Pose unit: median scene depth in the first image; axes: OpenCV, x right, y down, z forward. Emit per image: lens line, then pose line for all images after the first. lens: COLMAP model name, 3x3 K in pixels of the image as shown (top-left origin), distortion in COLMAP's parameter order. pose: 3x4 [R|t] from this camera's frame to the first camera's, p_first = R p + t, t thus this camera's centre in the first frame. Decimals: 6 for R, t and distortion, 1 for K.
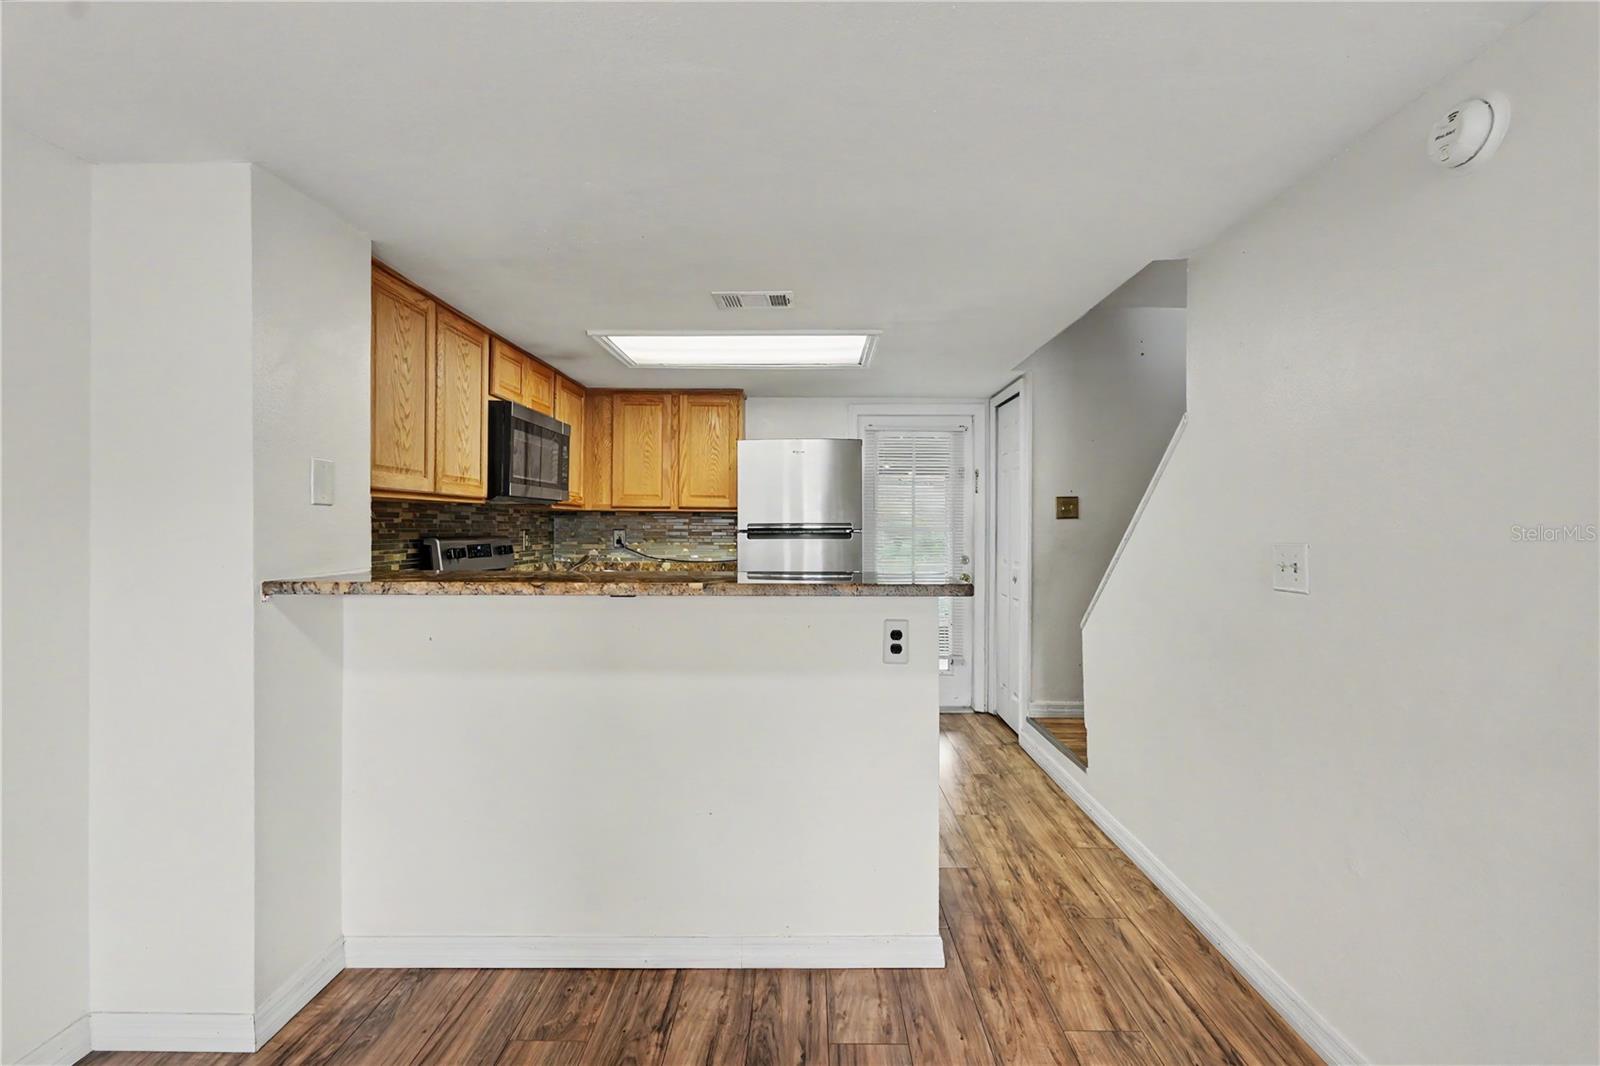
lens RADIAL K [[695.7, 0, 800.0], [0, 695.7, 533.0], [0, 0, 1]] dist [0.001470, 0.000072]
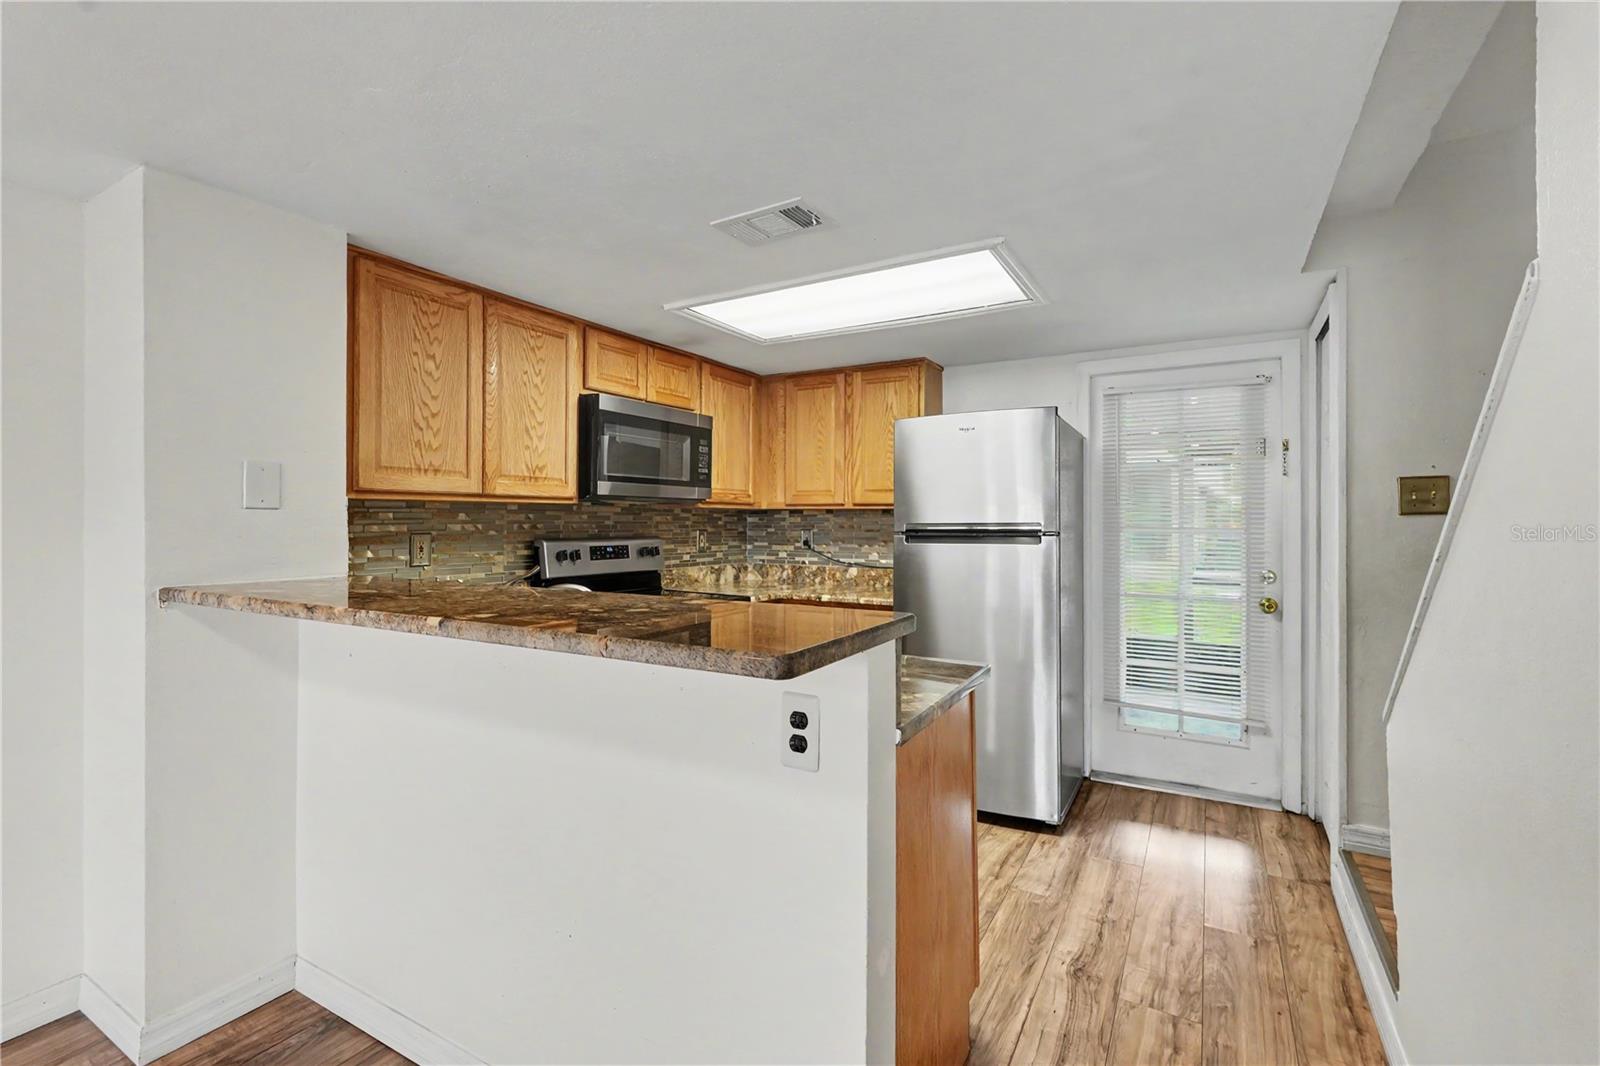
lens RADIAL K [[702.4, 0, 801.3], [0, 702.4, 525.0], [0, 0, 1]] dist [-0.000471, 0.000684]
pose [[0.872502, 0.000556, -0.488611, 0.221920], [-0.003754, 0.999977, -0.005565, -0.007318], [0.488596, 0.006689, 0.872484, 0.250597]]
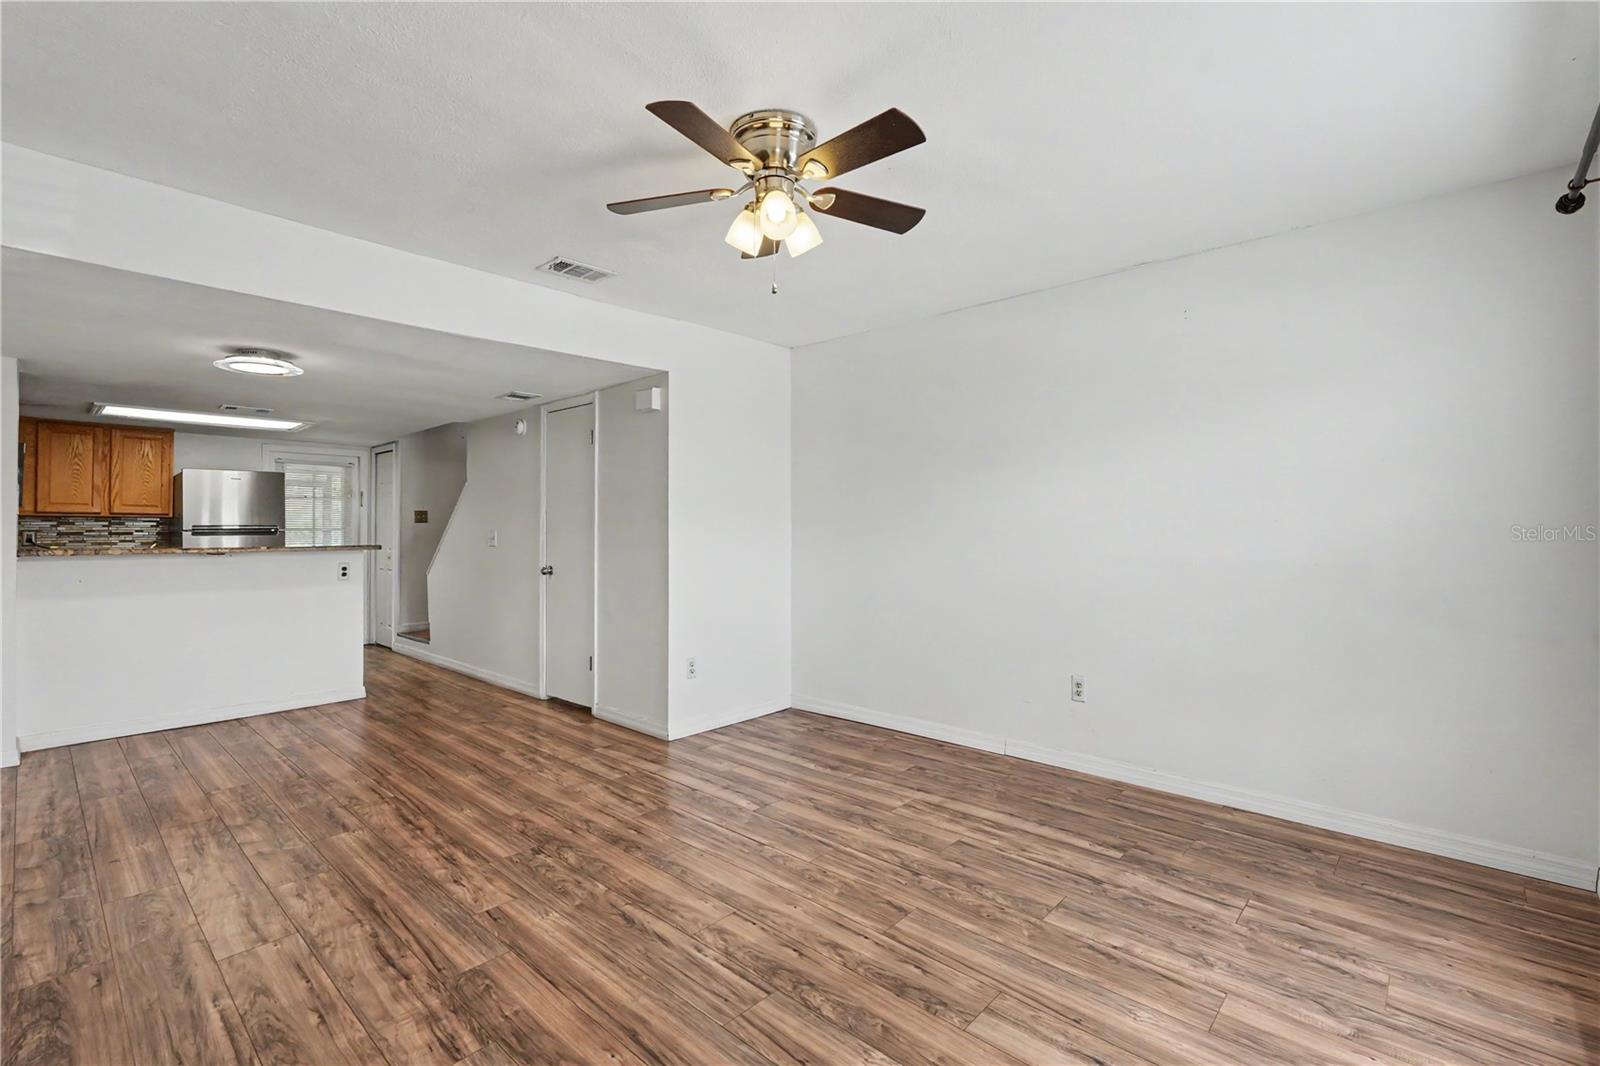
lens RADIAL K [[702.4, 0, 801.3], [0, 702.4, 525.0], [0, 0, 1]] dist [-0.000471, 0.000684]
pose [[0.663004, -0.000595, 0.748616, -0.350477], [0.011820, 0.999883, -0.009673, 0.015899], [-0.748523, 0.015262, 0.662933, -1.014652]]
